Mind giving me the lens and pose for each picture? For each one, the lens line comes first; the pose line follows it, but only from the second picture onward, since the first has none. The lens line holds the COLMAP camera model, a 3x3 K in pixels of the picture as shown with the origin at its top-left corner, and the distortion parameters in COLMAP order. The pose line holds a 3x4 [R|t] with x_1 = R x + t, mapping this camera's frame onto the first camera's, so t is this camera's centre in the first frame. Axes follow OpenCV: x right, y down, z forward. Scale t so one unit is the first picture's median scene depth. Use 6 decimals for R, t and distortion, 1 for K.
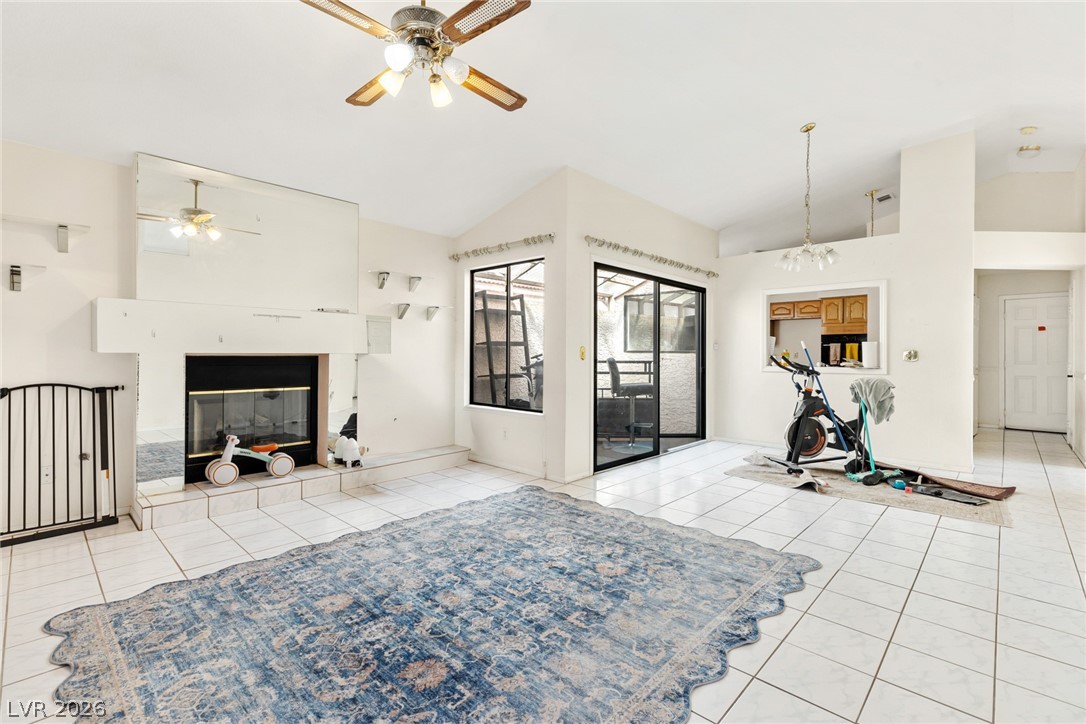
lens RADIAL K [[491.9, 0, 543.0], [0, 491.9, 365.1], [0, 0, 1]] dist [0.003239, 0.000095]
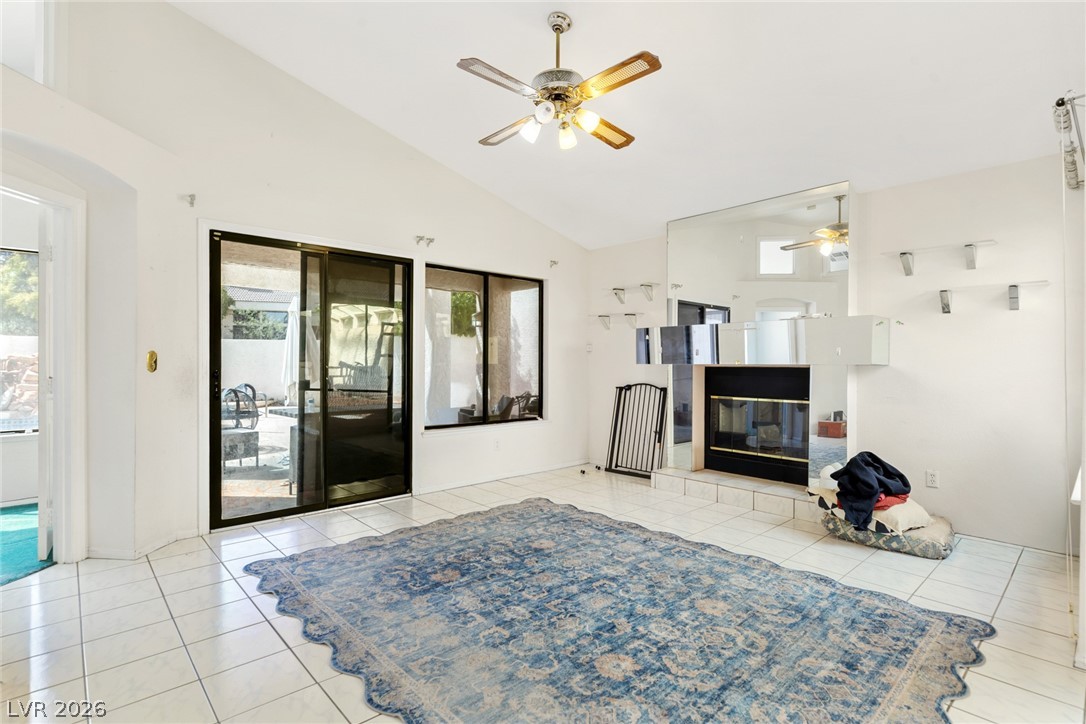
lens RADIAL K [[523.2, 0, 526.6], [0, 523.2, 359.8], [0, 0, 1]] dist [-0.002518, 0.000014]
pose [[-0.089692, -0.011450, -0.995904, 0.884440], [-0.026289, 0.999613, -0.009125, -0.015541], [0.995623, 0.025363, -0.089958, 0.908692]]
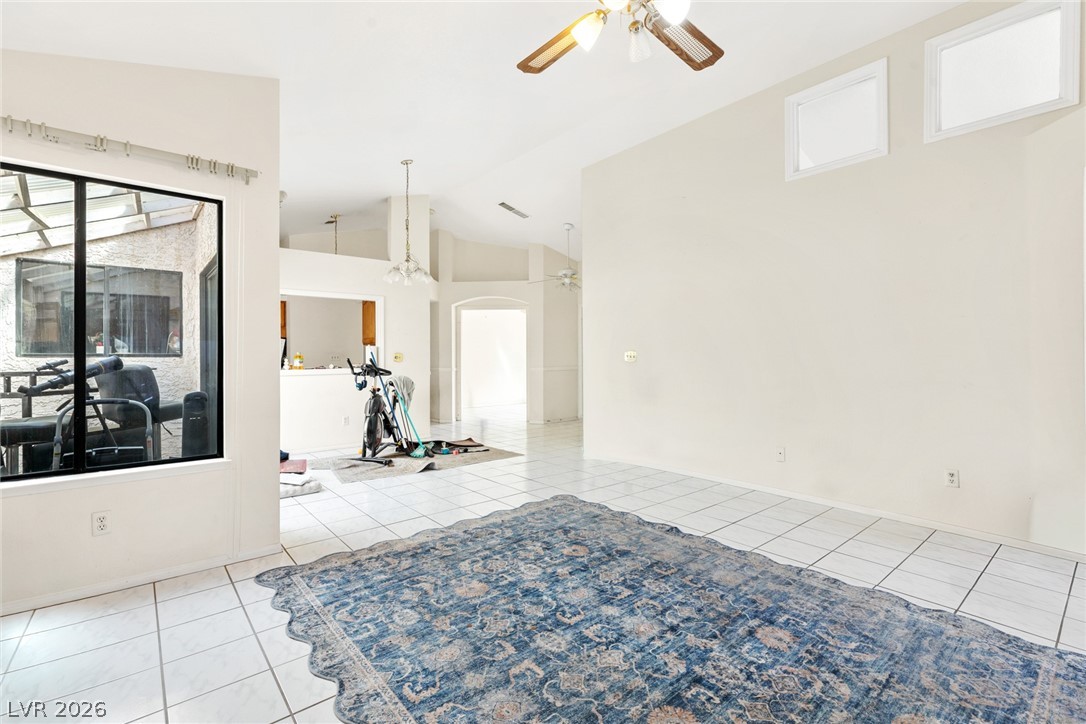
lens RADIAL K [[487.4, 0, 538.0], [0, 487.4, 355.3], [0, 0, 1]] dist [0.002876, -0.000191]
pose [[0.111404, -0.003368, 0.993769, -0.941269], [0.028527, 0.999593, 0.000189, -0.027770], [-0.993366, 0.028328, 0.111455, 0.928895]]
